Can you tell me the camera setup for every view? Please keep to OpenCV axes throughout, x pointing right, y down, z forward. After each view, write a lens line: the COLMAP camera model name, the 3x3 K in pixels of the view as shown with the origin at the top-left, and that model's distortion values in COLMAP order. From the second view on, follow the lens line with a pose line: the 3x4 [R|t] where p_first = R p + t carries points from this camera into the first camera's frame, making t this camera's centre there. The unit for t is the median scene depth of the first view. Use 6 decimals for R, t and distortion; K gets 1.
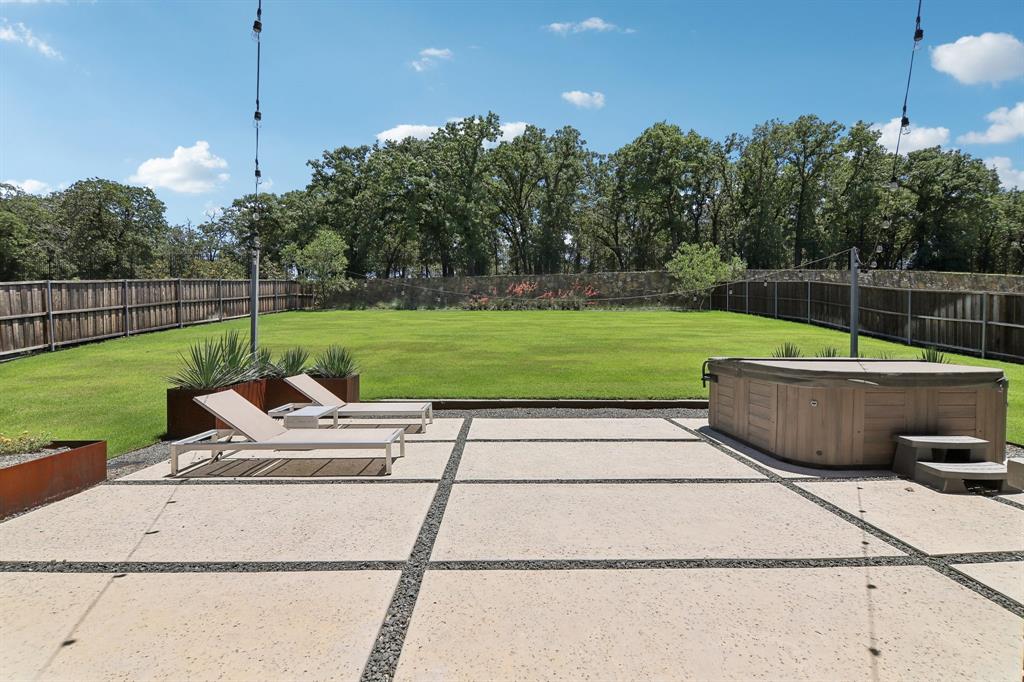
lens RADIAL K [[469.1, 0, 506.4], [0, 469.1, 339.2], [0, 0, 1]] dist [0.001627, -0.008749]
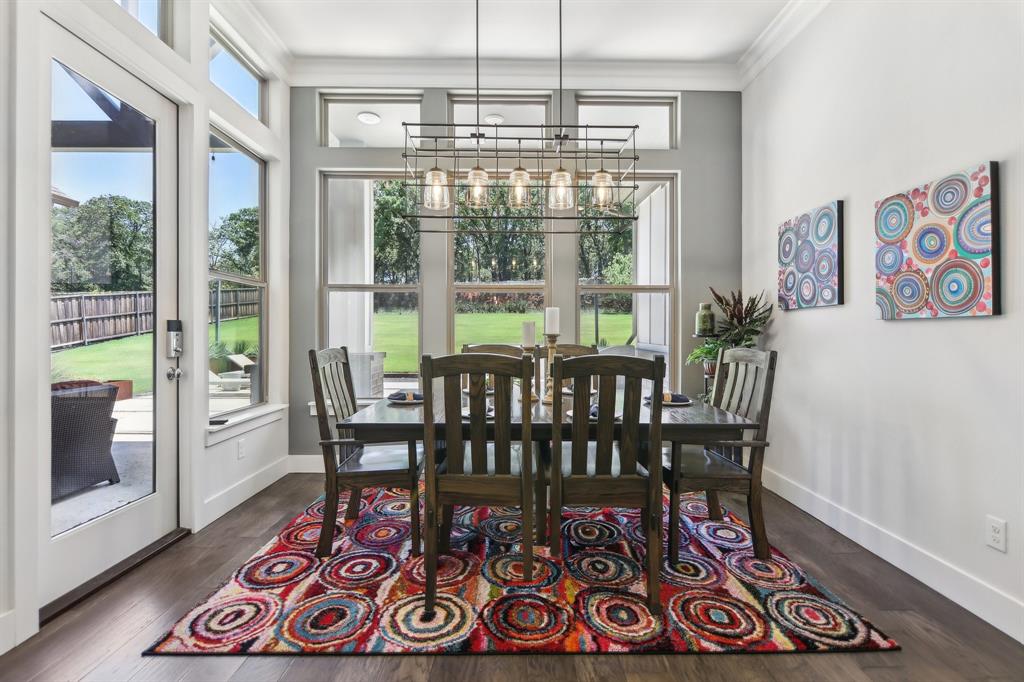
lens RADIAL K [[469.1, 0, 506.4], [0, 469.1, 339.2], [0, 0, 1]] dist [0.001627, -0.008749]
pose [[0.999959, -0.001357, -0.008935, 0.245182], [0.001349, 0.999999, -0.000919, 0.009290], [0.008937, 0.000907, 0.999960, -0.318787]]
